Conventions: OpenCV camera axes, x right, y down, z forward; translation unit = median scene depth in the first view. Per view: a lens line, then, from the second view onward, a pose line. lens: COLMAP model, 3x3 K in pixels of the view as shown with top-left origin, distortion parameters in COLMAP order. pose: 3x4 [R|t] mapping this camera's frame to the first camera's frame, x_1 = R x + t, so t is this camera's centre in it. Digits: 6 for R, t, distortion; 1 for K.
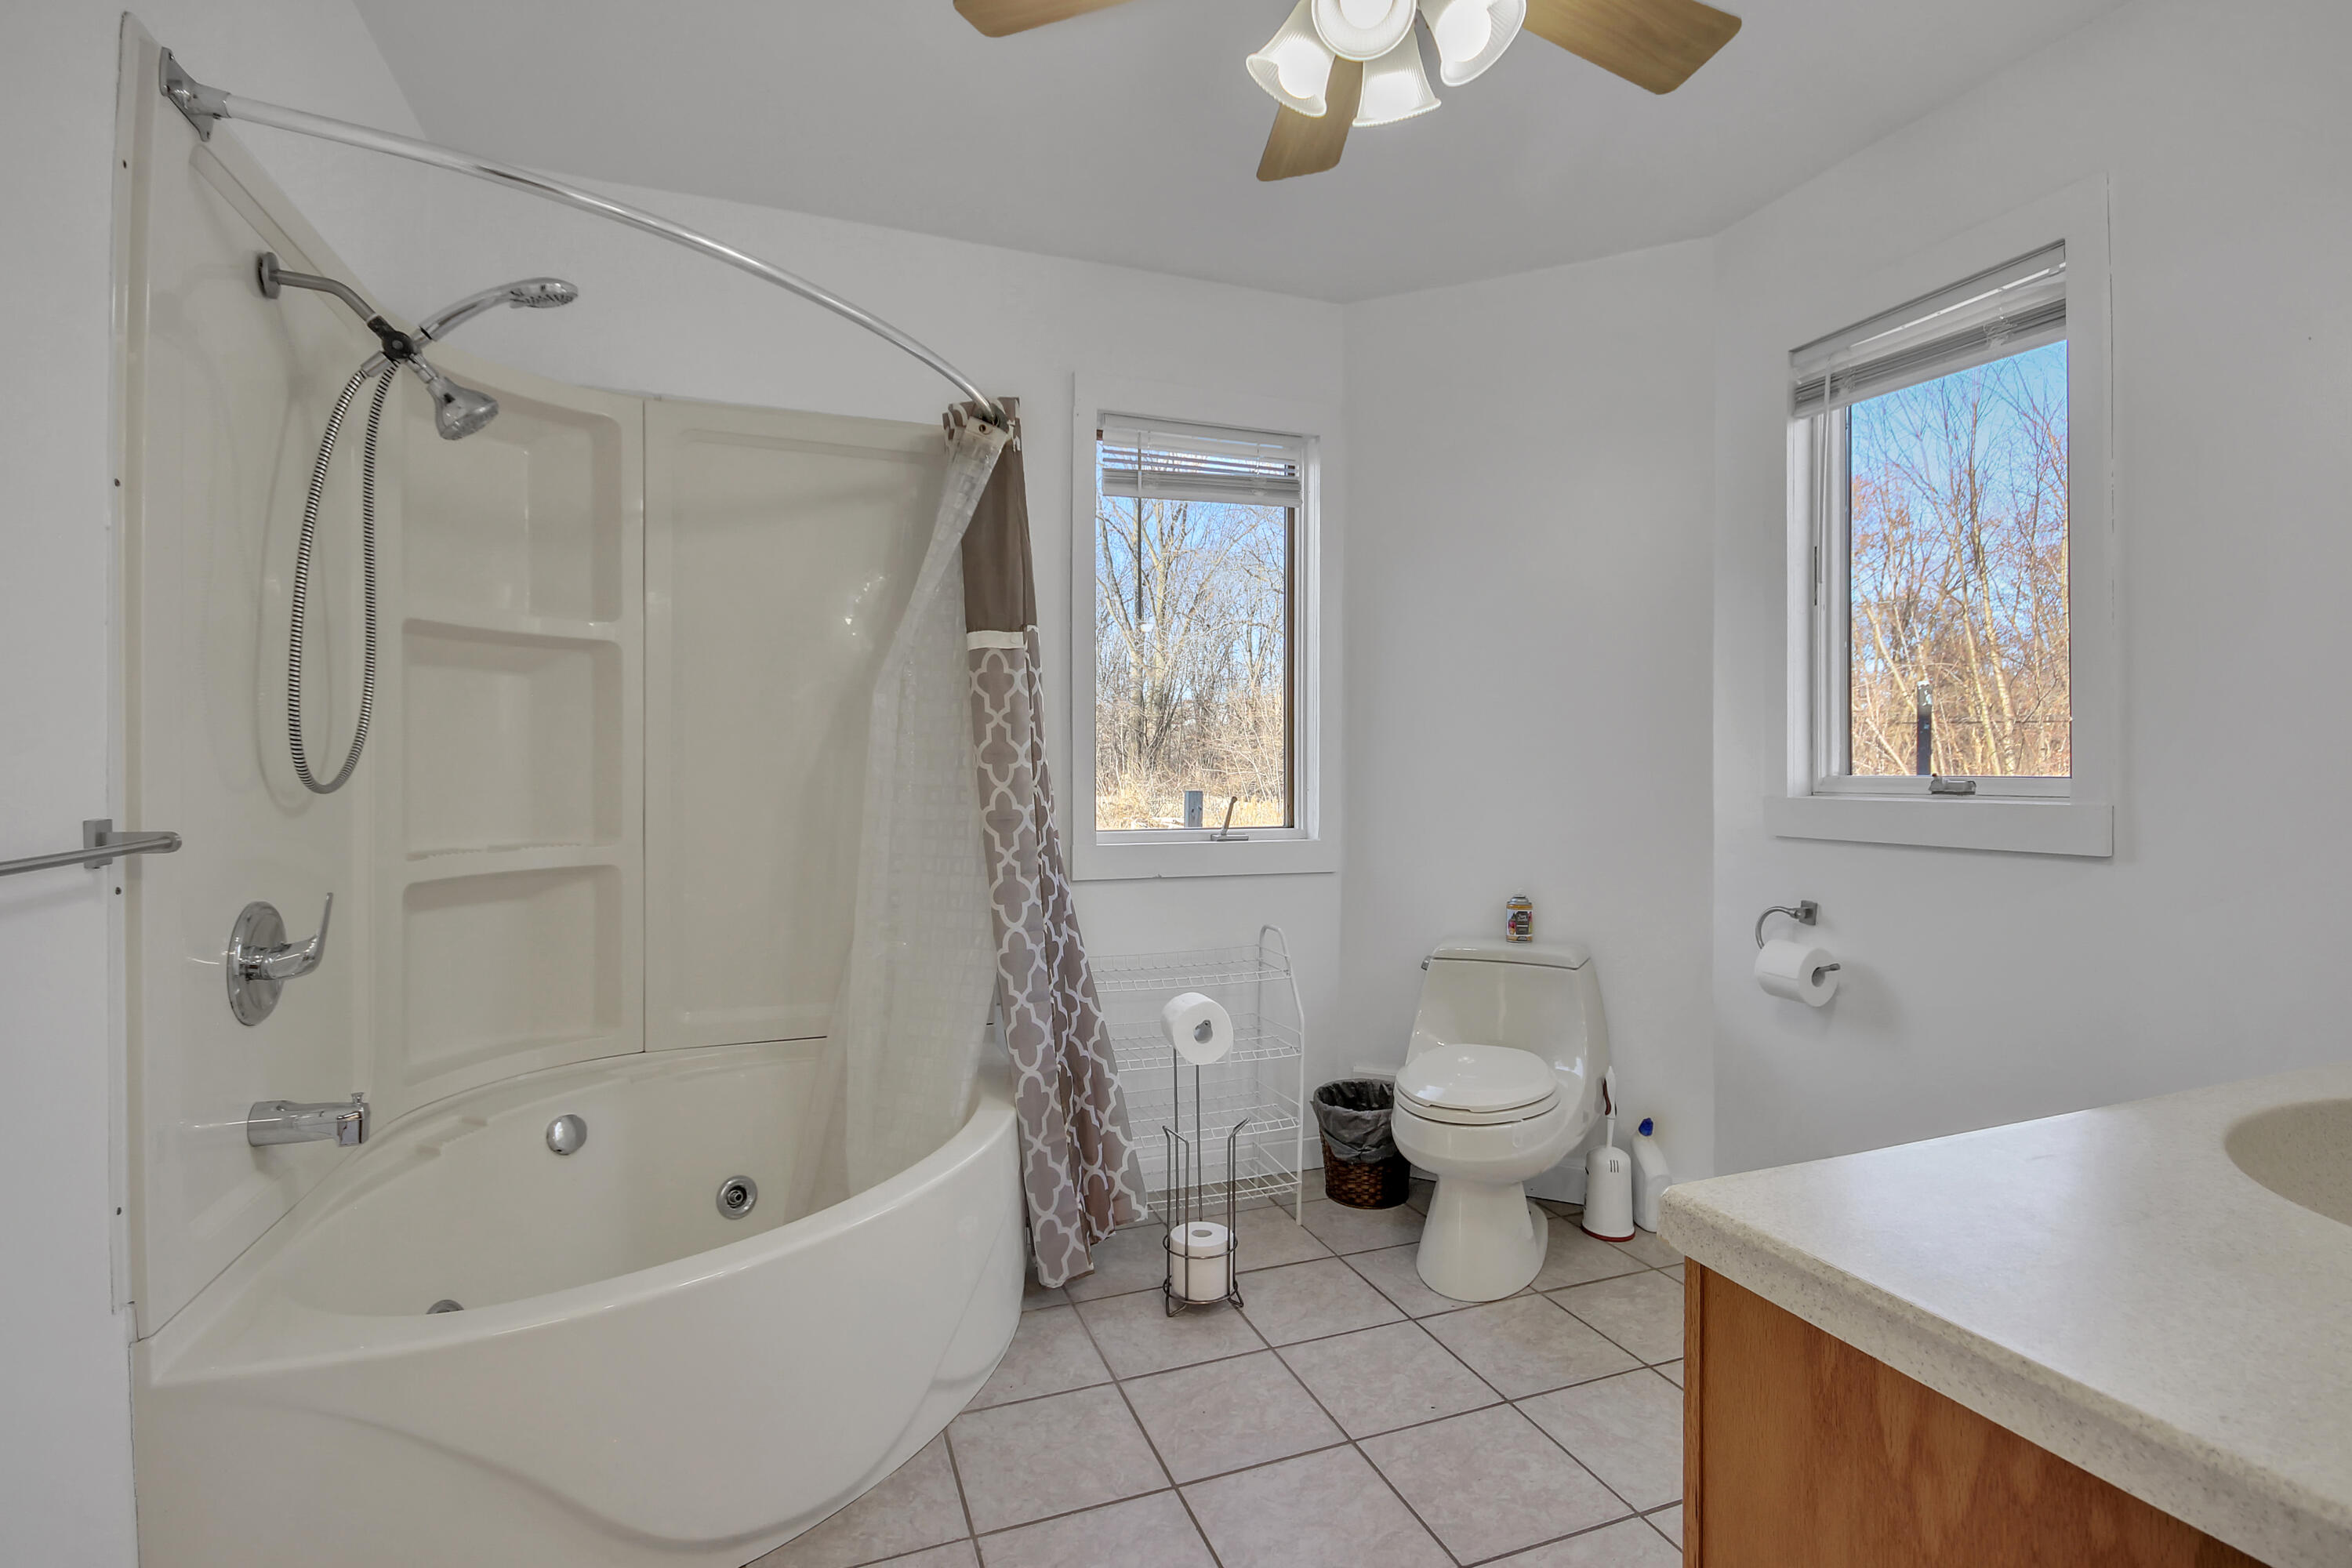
lens RADIAL K [[1077.8, 0, 1176.0], [0, 1077.8, 784.0], [0, 0, 1]] dist [0.000419, -0.009976]
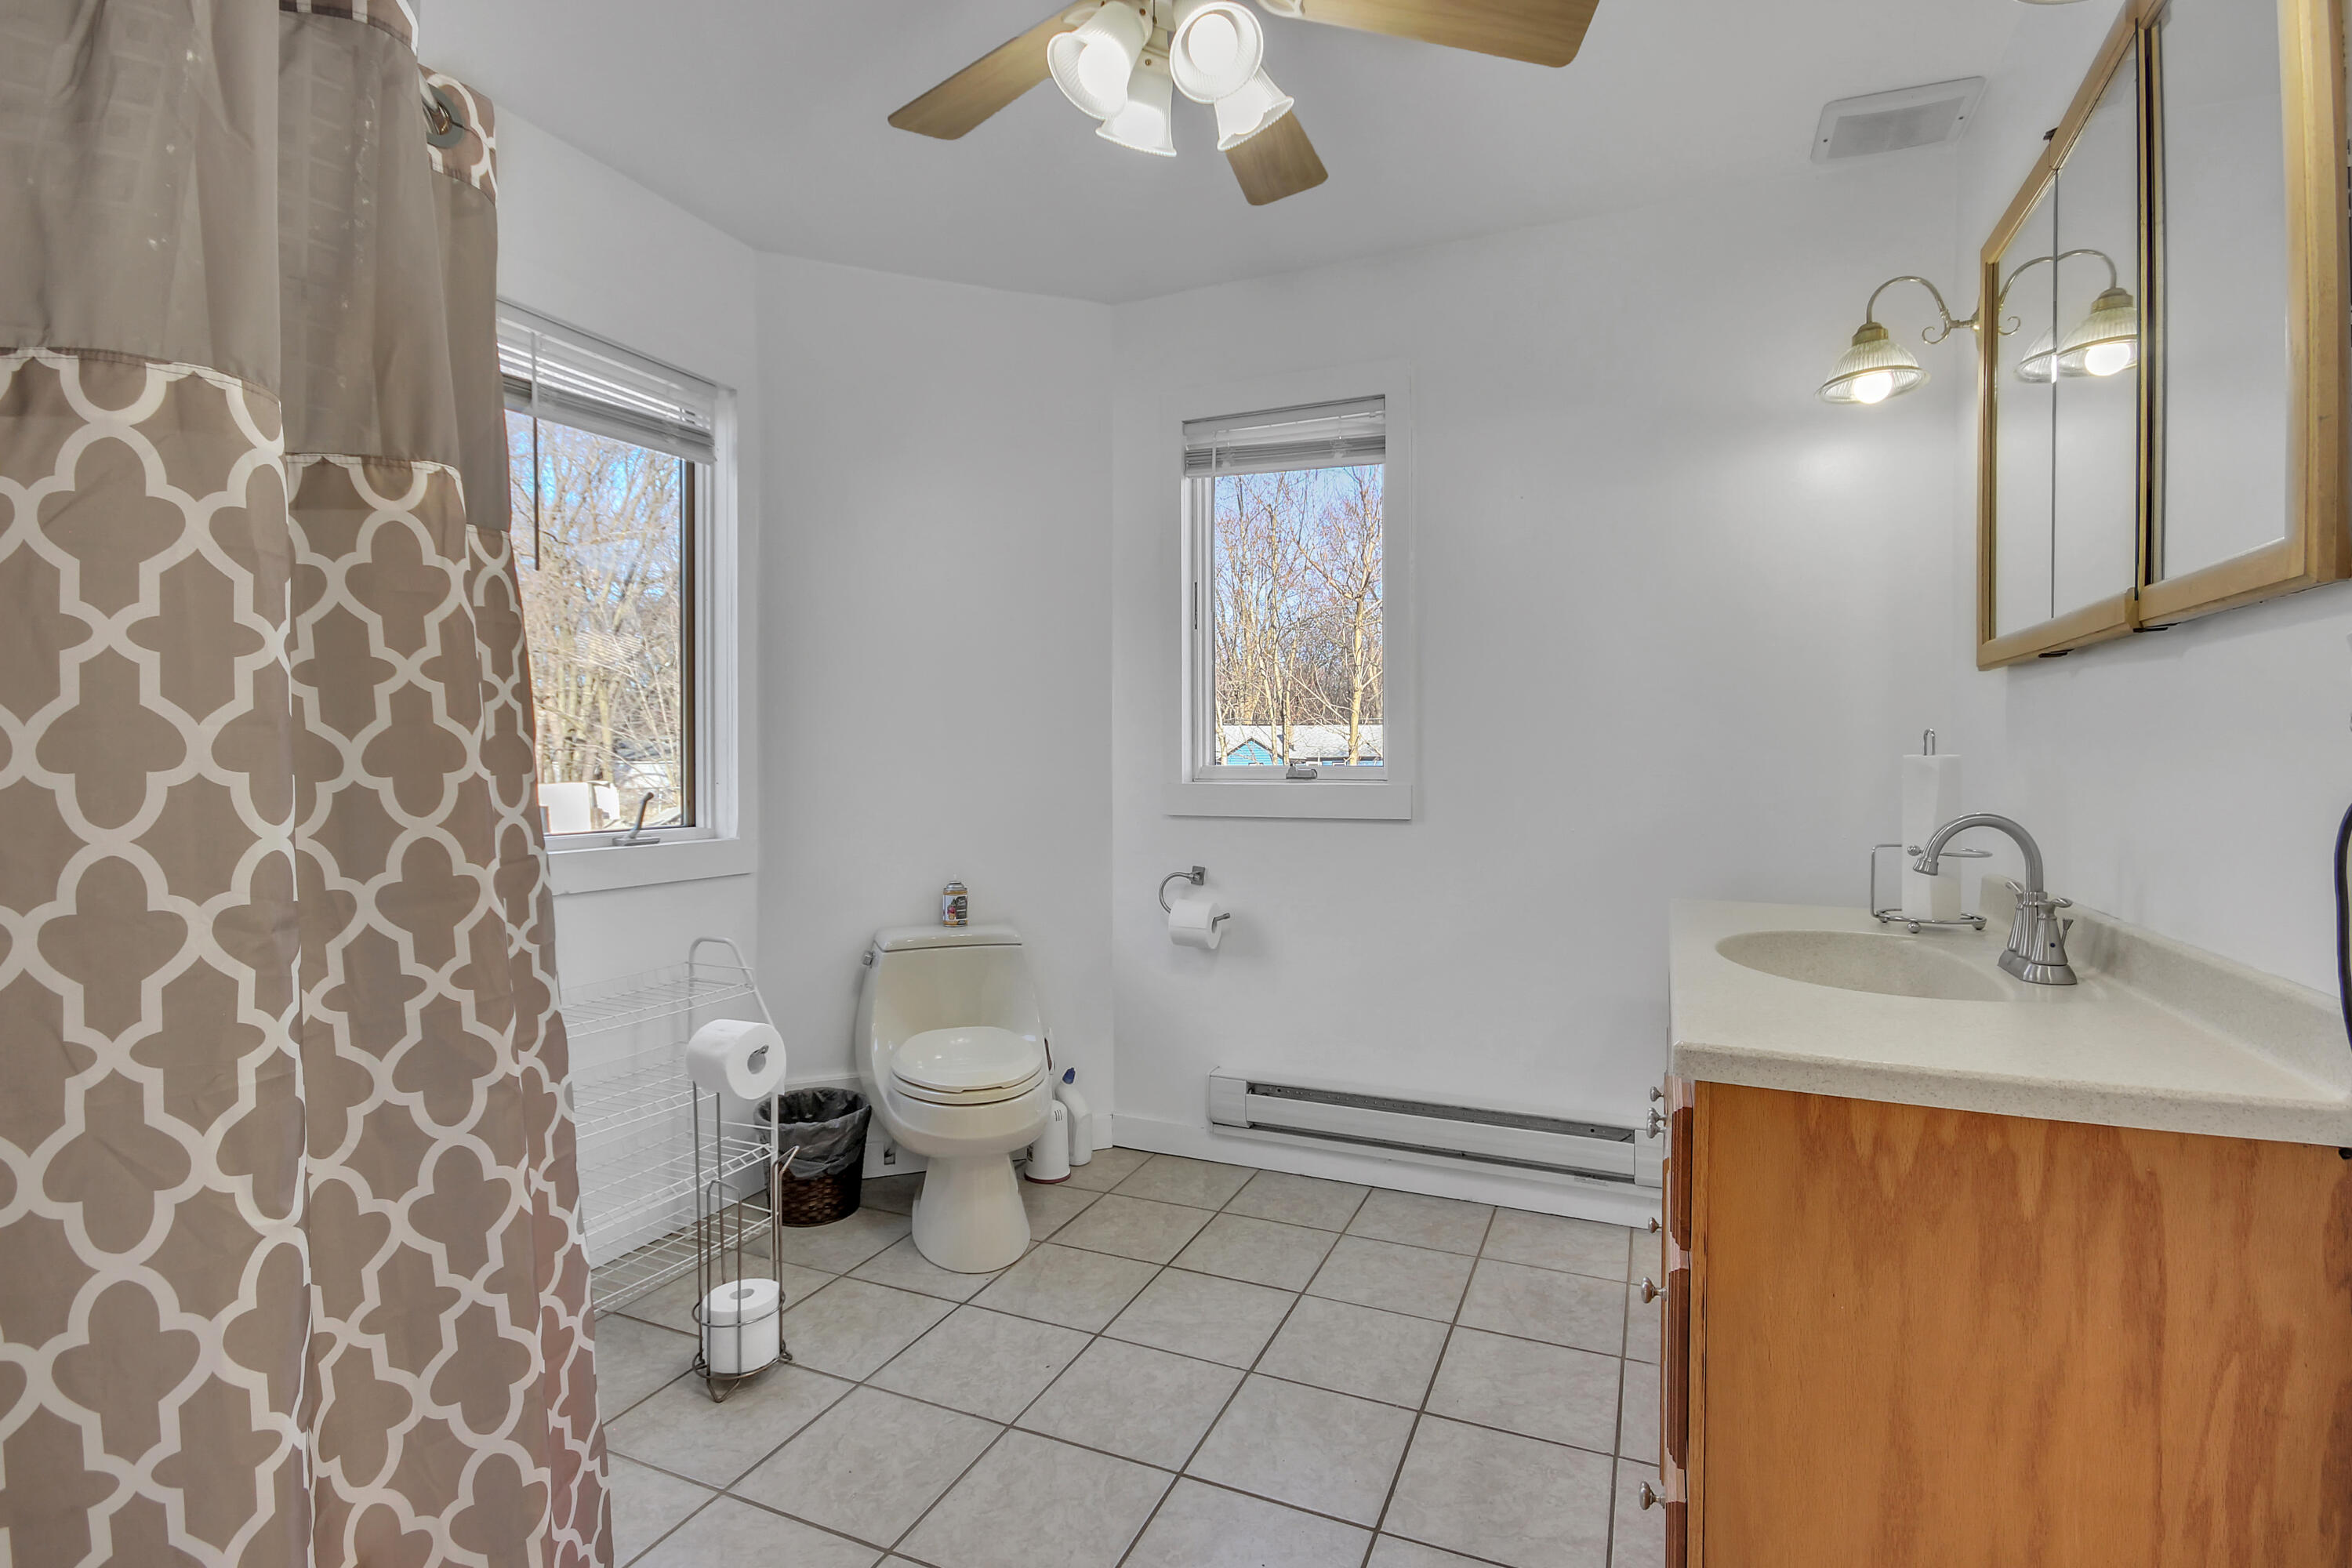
lens RADIAL K [[1084.3, 0, 1176.0], [0, 1084.3, 784.0], [0, 0, 1]] dist [0.002392, 0.000747]
pose [[0.708054, -0.014599, 0.706007, -0.320940], [0.008528, 0.999890, 0.012124, -0.002358], [-0.706106, -0.002564, 0.708101, 0.124800]]
